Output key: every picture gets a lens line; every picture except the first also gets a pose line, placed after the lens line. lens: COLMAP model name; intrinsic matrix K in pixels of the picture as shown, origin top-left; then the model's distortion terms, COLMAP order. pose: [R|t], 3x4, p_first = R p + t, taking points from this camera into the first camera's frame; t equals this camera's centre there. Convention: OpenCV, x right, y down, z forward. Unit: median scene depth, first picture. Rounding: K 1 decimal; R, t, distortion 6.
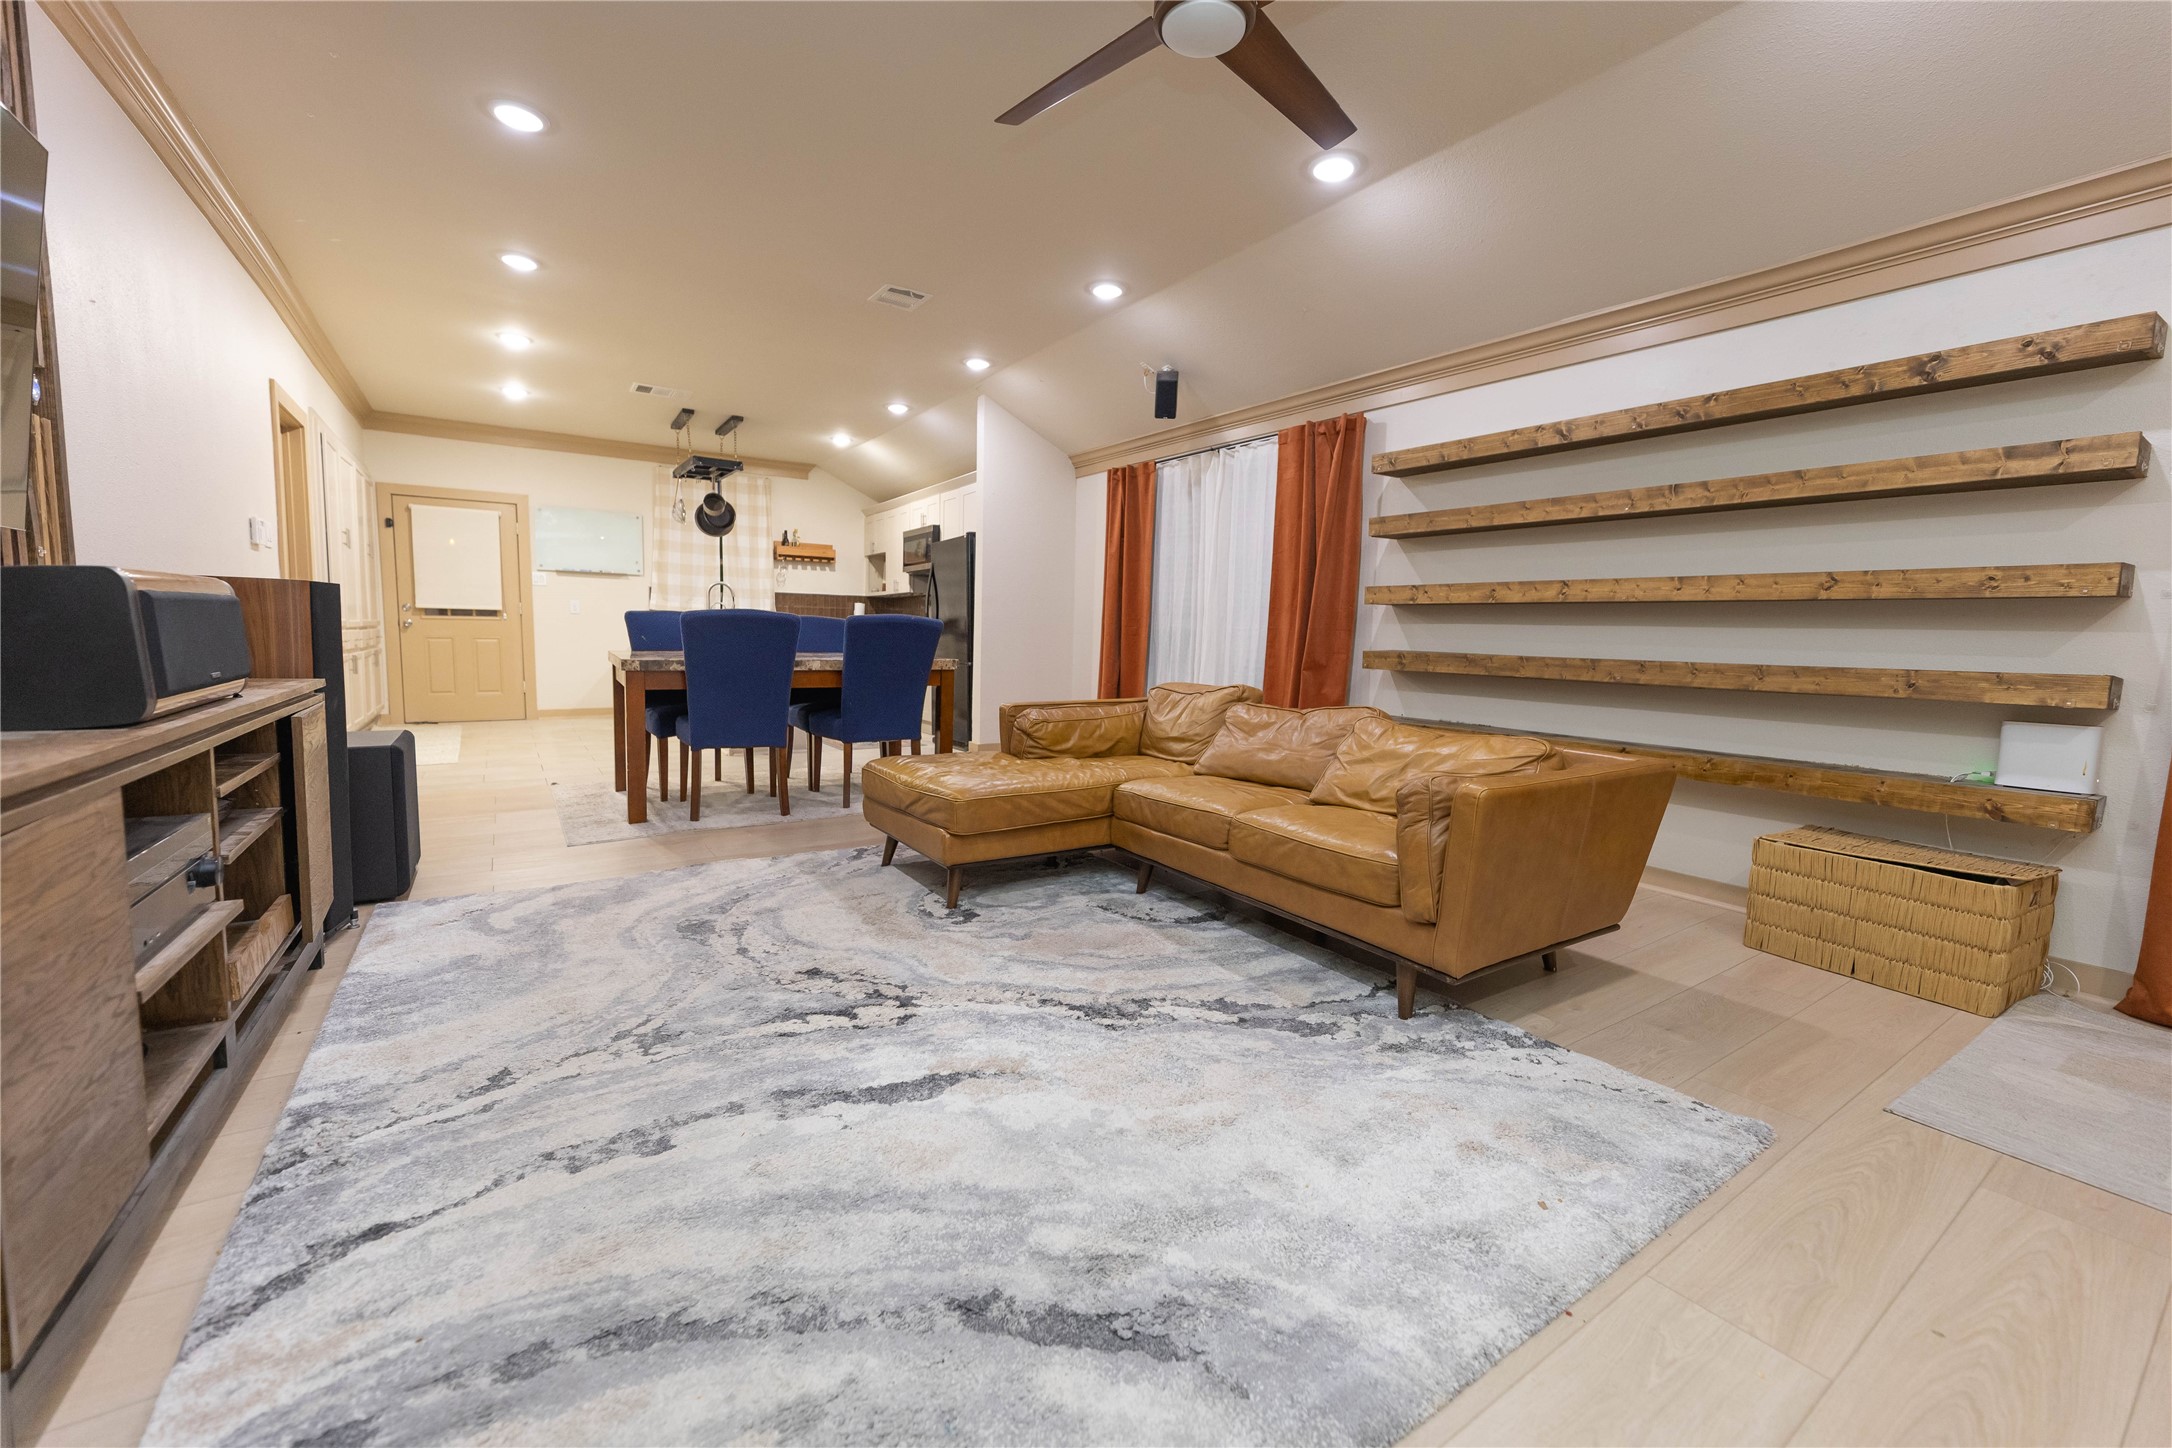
lens RADIAL K [[865.8, 0, 1089.9], [0, 865.8, 712.3], [0, 0, 1]] dist [-0.000537, 0.000062]
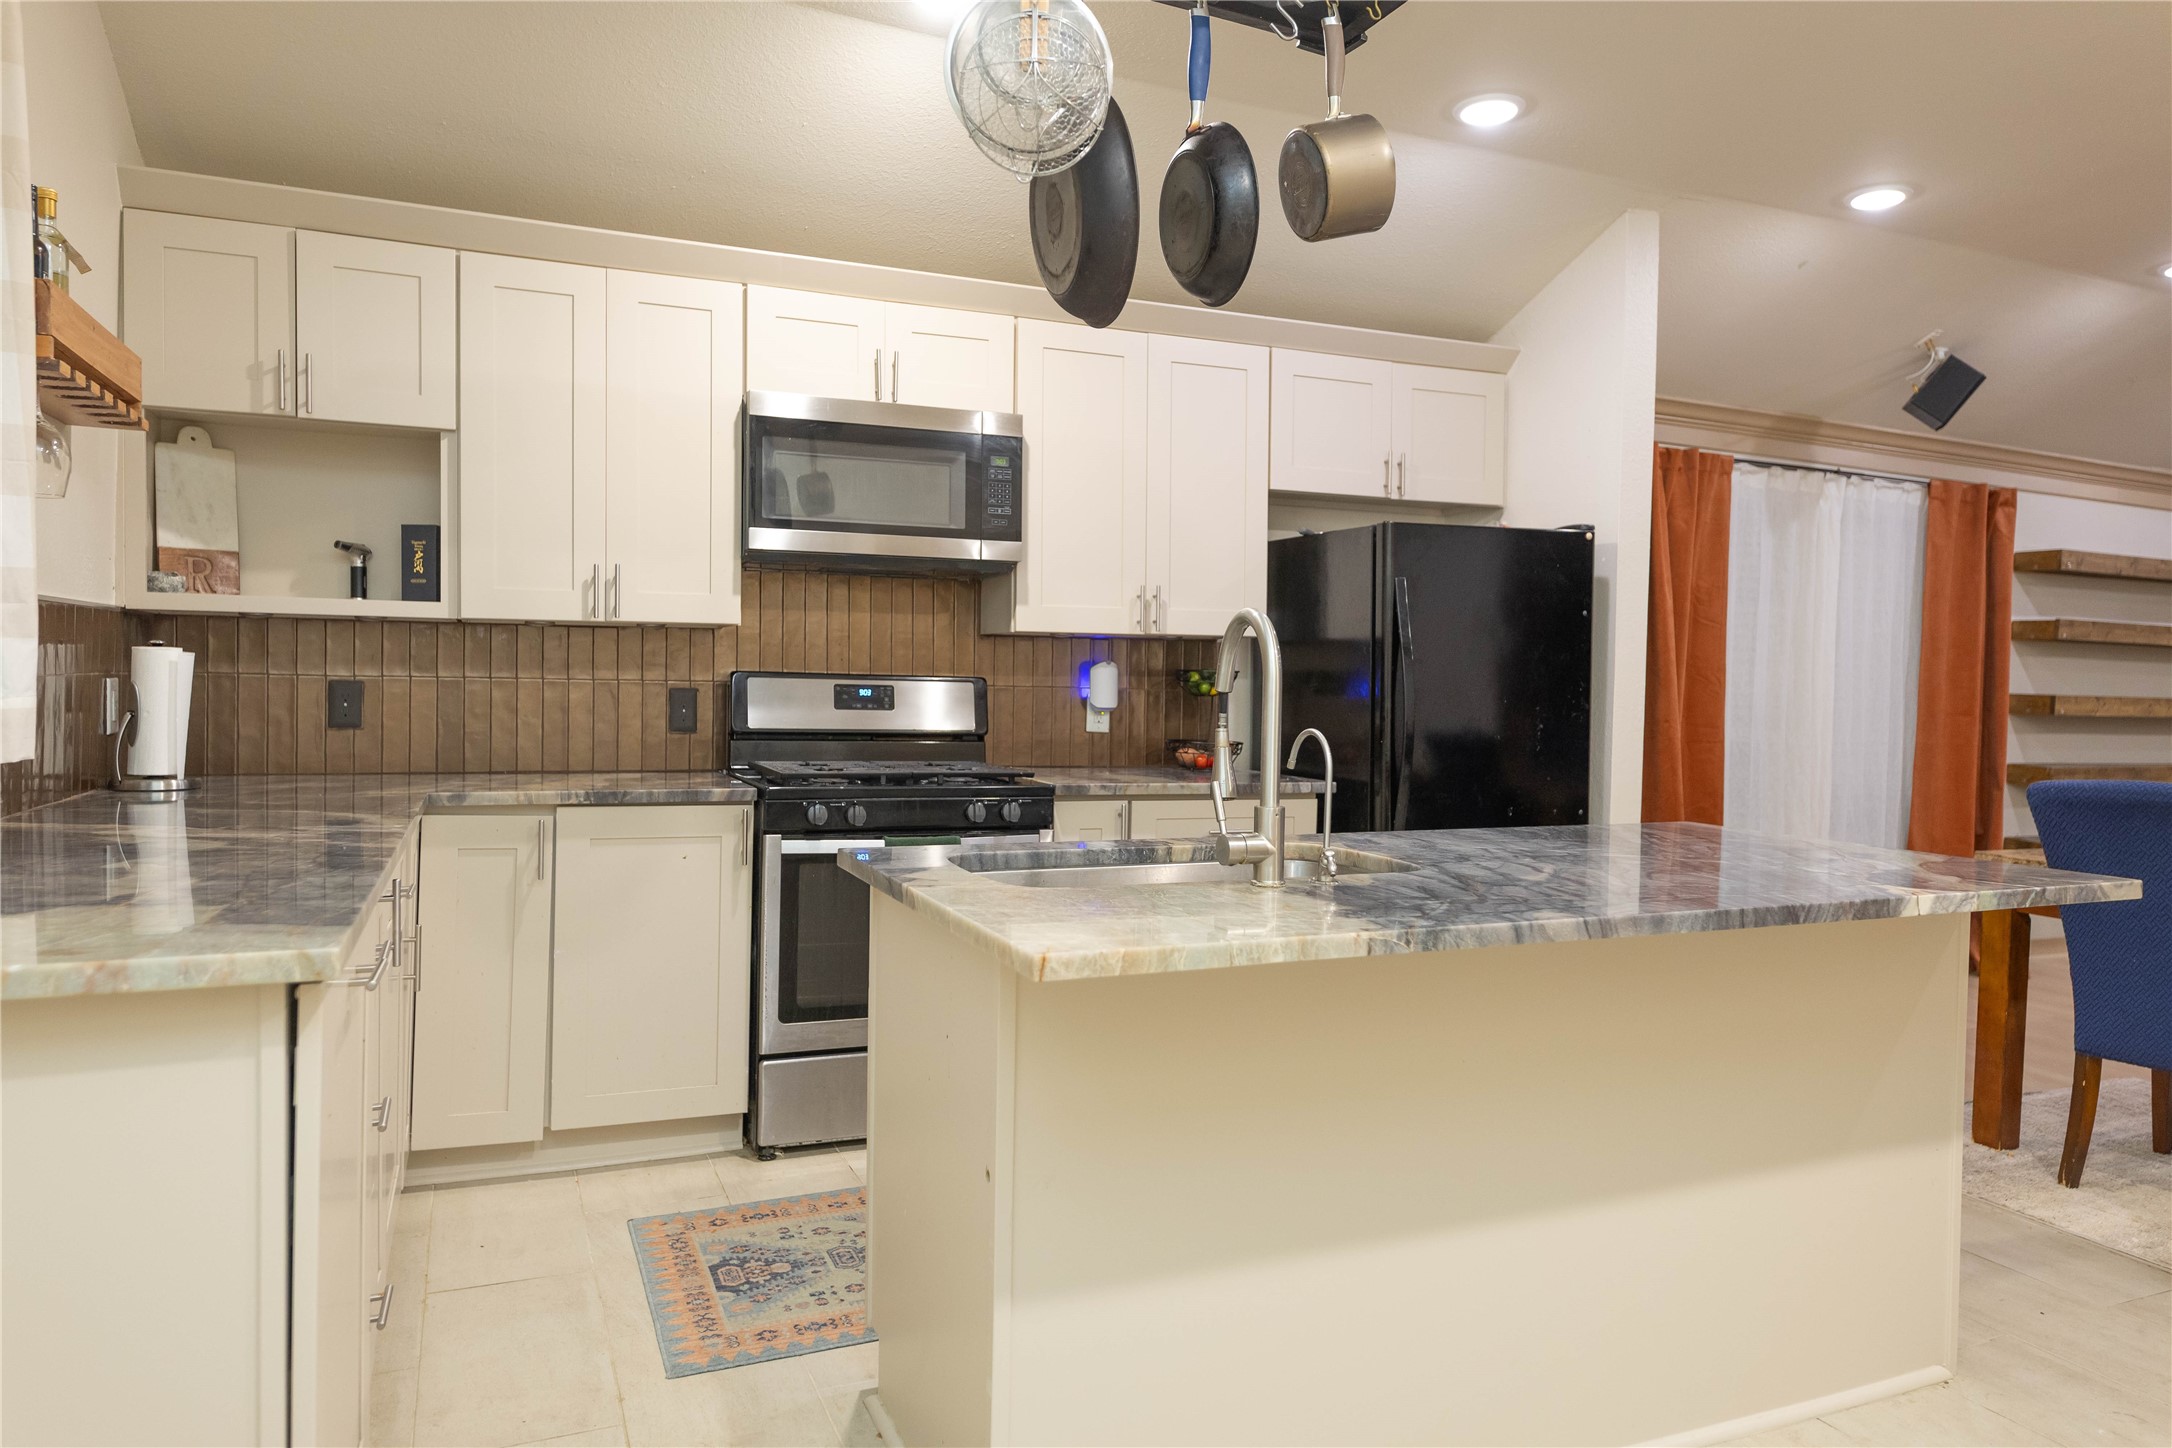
lens RADIAL K [[1372.3, 0, 1084.8], [0, 1372.3, 716.2], [0, 0, 1]] dist [-0.000722, 0.000017]
pose [[0.181220, -0.050365, 0.982152, -1.744283], [0.071871, 0.996696, 0.037850, -0.349868], [-0.980813, 0.063729, 0.184241, 2.420536]]
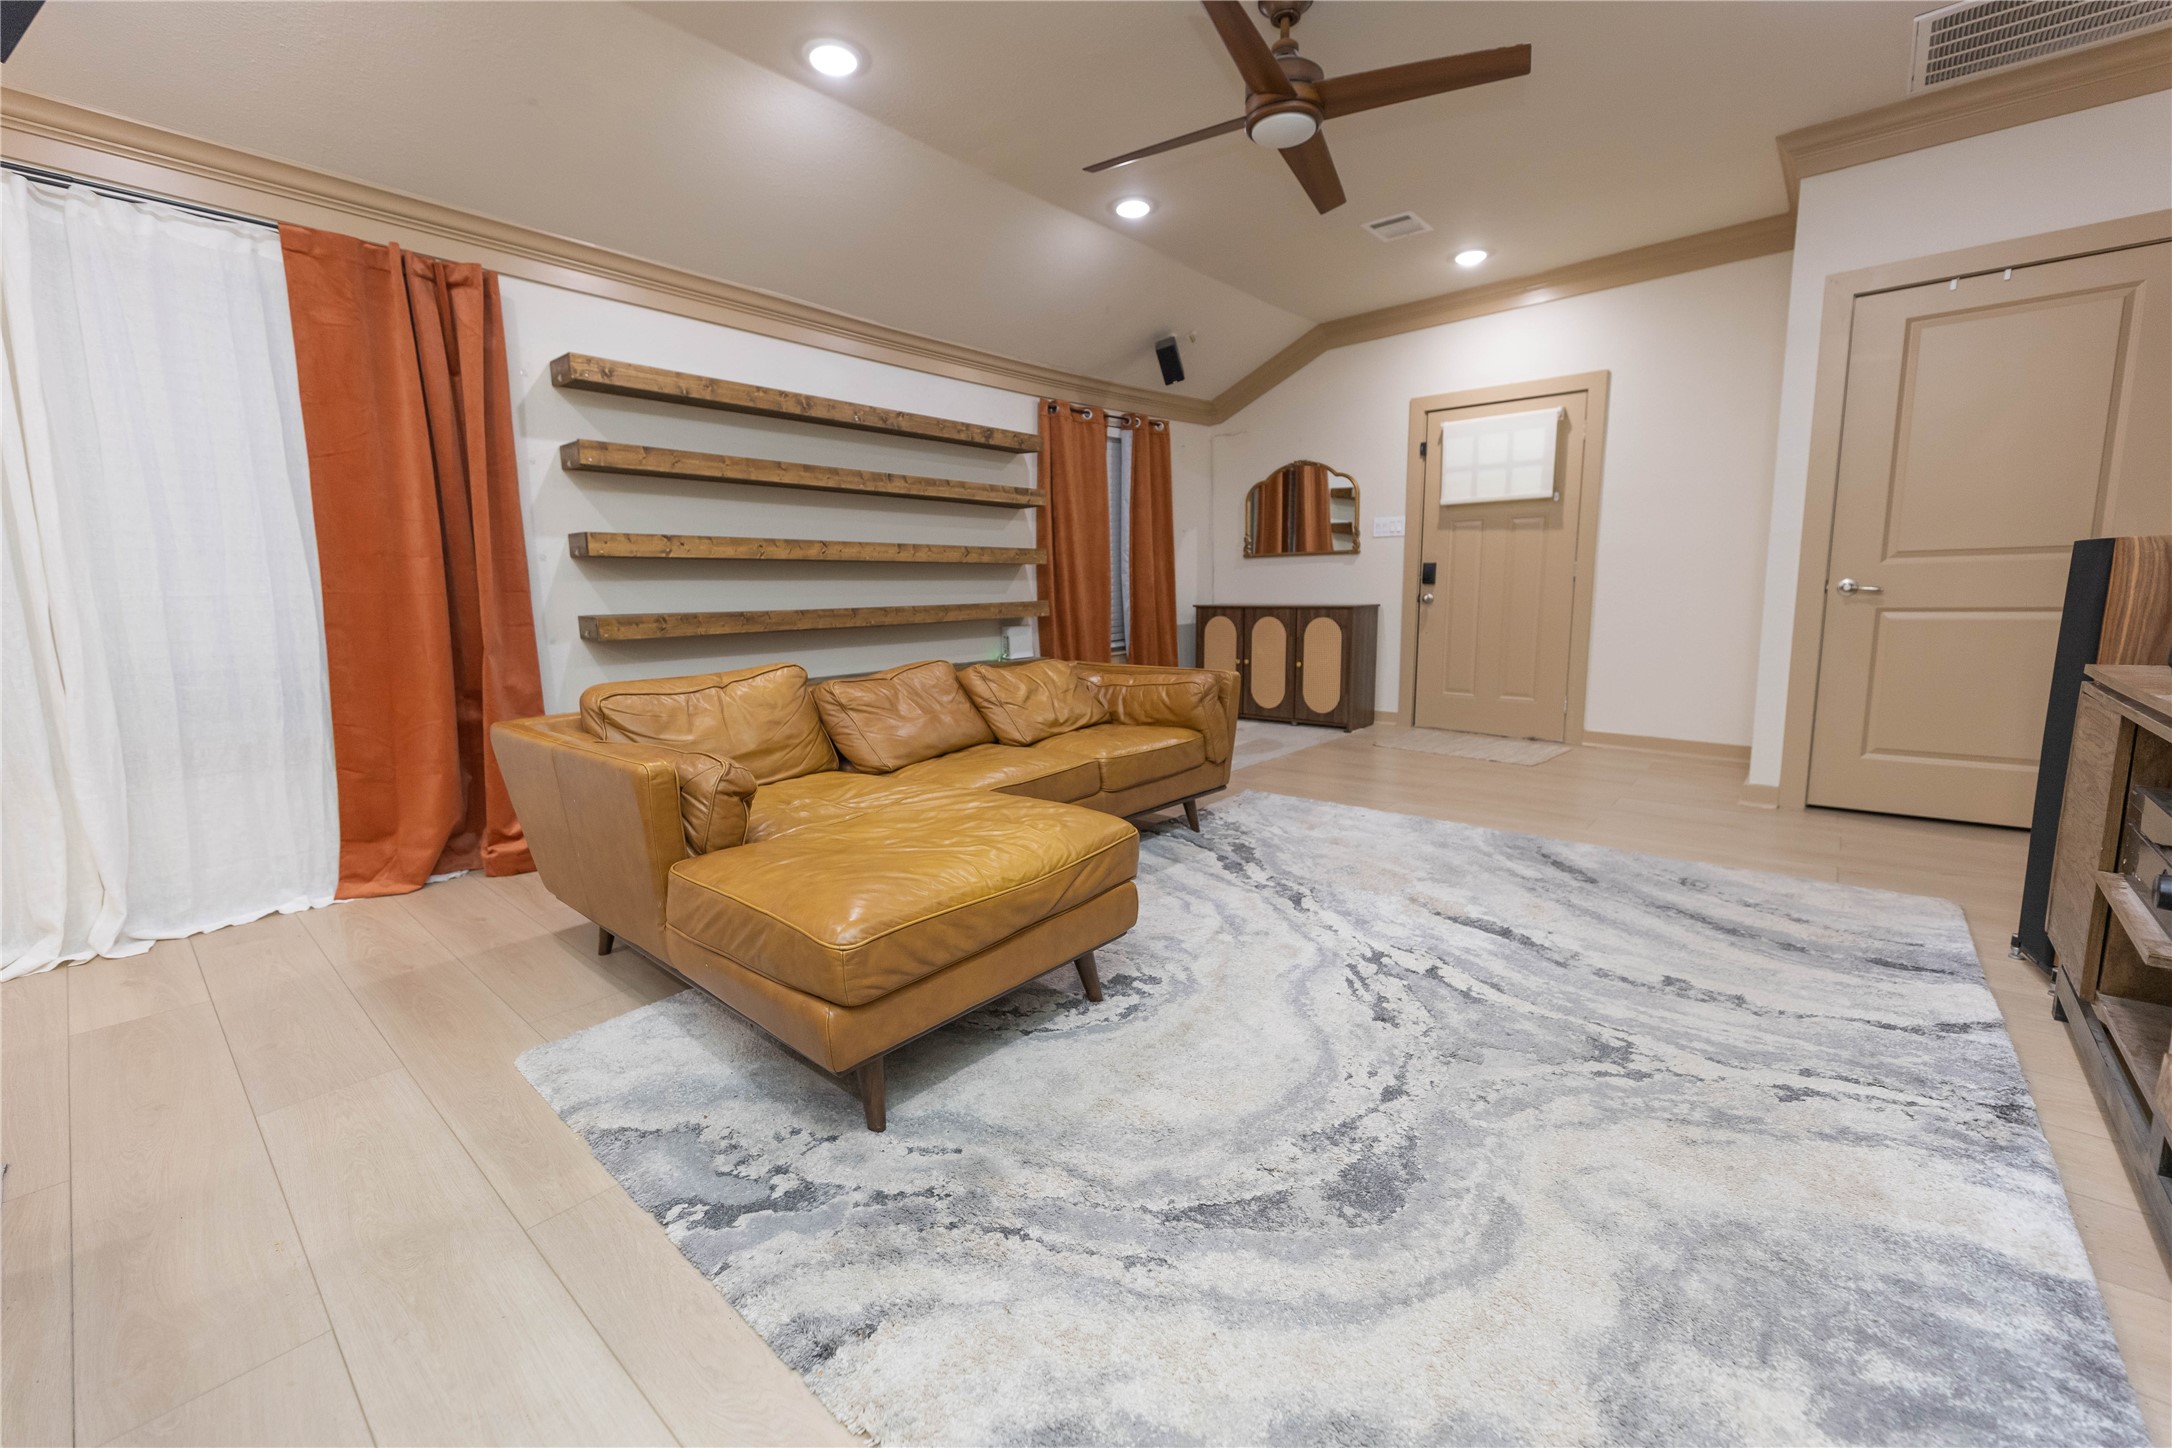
lens RADIAL K [[865.8, 0, 1102.2], [0, 865.8, 716.0], [0, 0, 1]] dist [-0.000537, 0.000062]
pose [[-0.270611, -0.159907, 0.949315, -0.763068], [0.099796, 0.976136, 0.192873, -0.126507], [-0.957502, 0.146932, -0.248195, 1.104131]]
